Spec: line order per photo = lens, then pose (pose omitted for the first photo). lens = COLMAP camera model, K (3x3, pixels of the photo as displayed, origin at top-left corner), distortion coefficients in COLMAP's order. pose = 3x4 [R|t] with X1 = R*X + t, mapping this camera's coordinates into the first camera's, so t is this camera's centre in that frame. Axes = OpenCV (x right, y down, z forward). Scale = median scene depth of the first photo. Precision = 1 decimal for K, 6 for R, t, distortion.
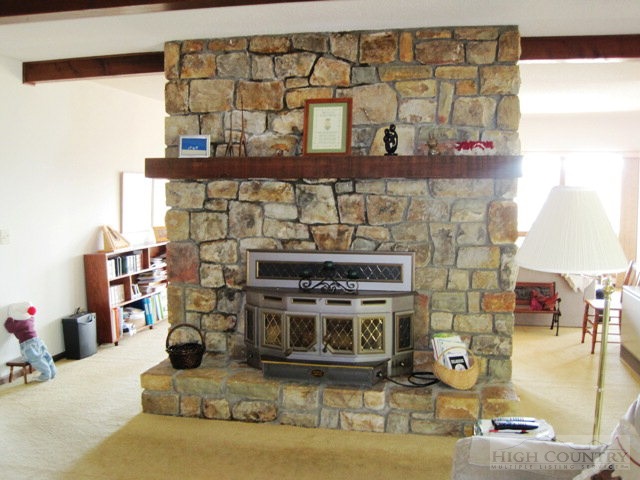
lens RADIAL K [[665.1, 0, 320.0], [0, 665.1, 240.0], [0, 0, 1]] dist [-0.137573, 0.004949]
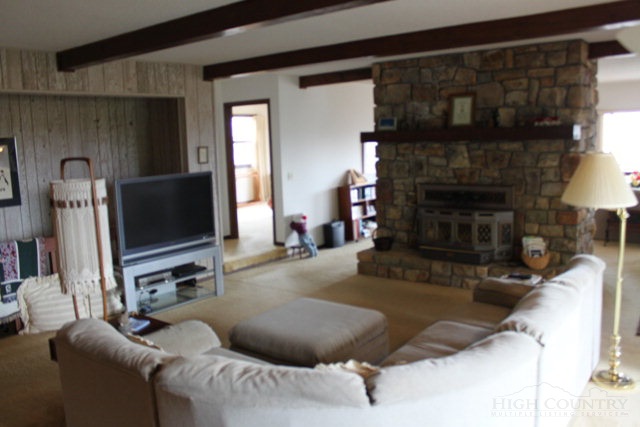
lens RADIAL K [[539.6, 0, 320.0], [0, 539.6, 213.5], [0, 0, 1]] dist [-0.083630, 0.010831]
pose [[0.905280, 0.028140, -0.423882, 0.258258], [-0.001216, 0.997971, 0.063654, 0.004138], [0.424813, -0.057109, 0.903478, -0.378001]]
